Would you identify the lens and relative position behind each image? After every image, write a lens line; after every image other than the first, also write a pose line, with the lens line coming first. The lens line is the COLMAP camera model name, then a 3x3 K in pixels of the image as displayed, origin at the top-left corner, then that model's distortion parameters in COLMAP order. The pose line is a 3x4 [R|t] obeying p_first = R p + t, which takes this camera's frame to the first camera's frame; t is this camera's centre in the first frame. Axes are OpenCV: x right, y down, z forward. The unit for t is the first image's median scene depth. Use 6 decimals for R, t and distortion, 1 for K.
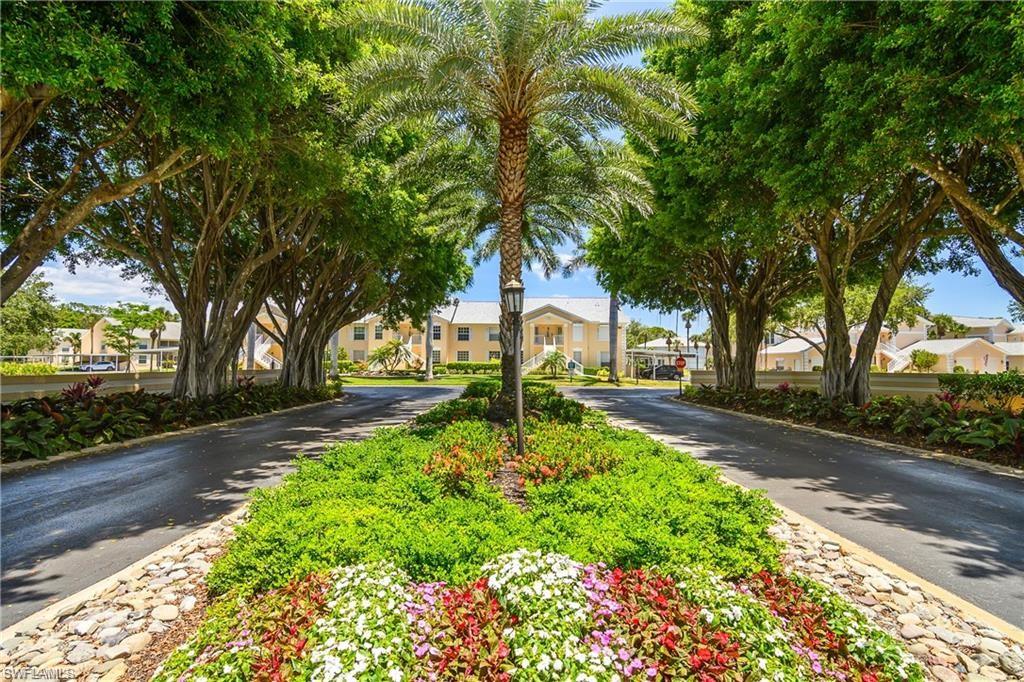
lens RADIAL K [[511.9, 0, 507.4], [0, 511.9, 340.9], [0, 0, 1]] dist [-0.018810, 0.000655]
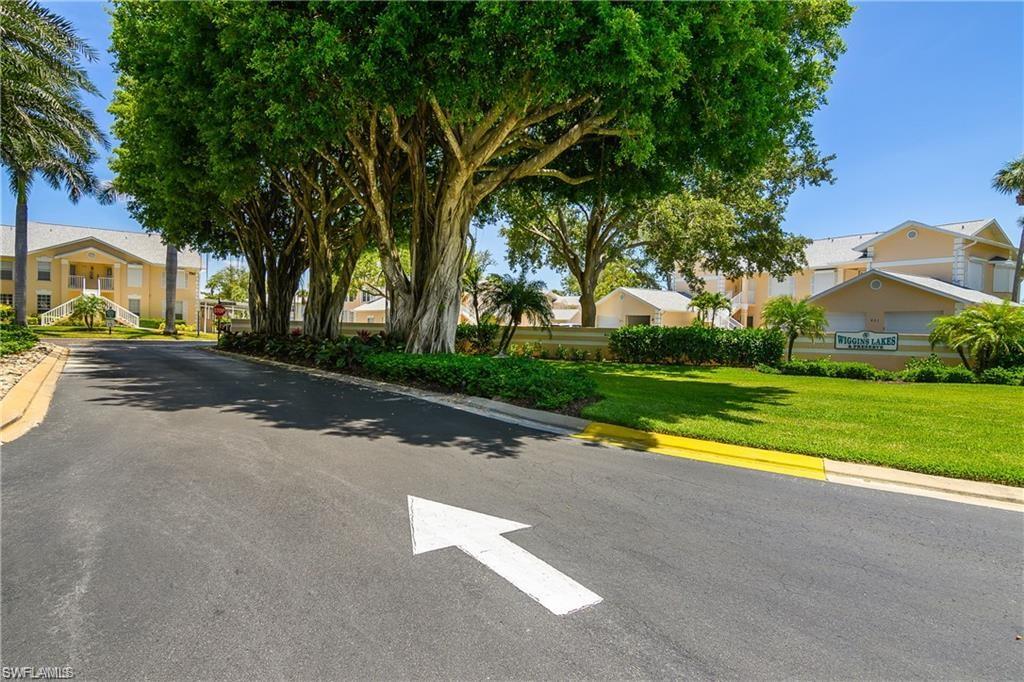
lens RADIAL K [[589.6, 0, 509.0], [0, 589.6, 344.2], [0, 0, 1]] dist [-0.001556, -0.000879]
pose [[0.807403, 0.003937, 0.589987, 0.082977], [-0.048451, 0.997043, 0.059652, 0.009124], [-0.588007, -0.076749, 0.805206, -0.140354]]
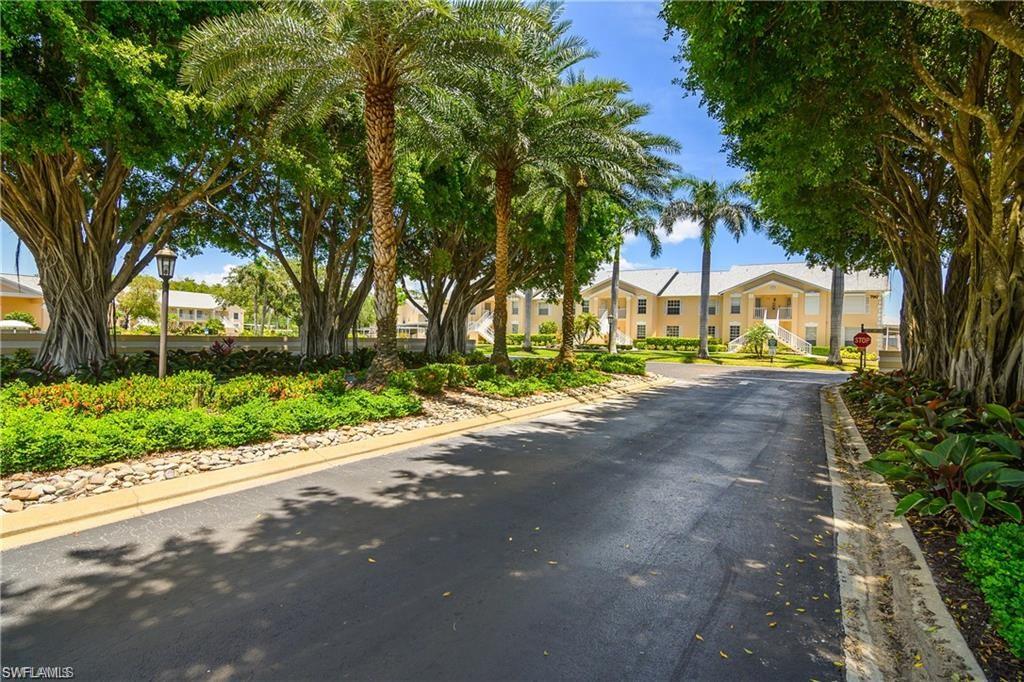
lens RADIAL K [[511.9, 0, 507.4], [0, 511.9, 340.9], [0, 0, 1]] dist [-0.018810, 0.000655]
pose [[0.853370, 0.020176, -0.520915, 0.186063], [0.003841, 0.998980, 0.044986, 0.005584], [0.521292, -0.040391, 0.852422, 0.060034]]
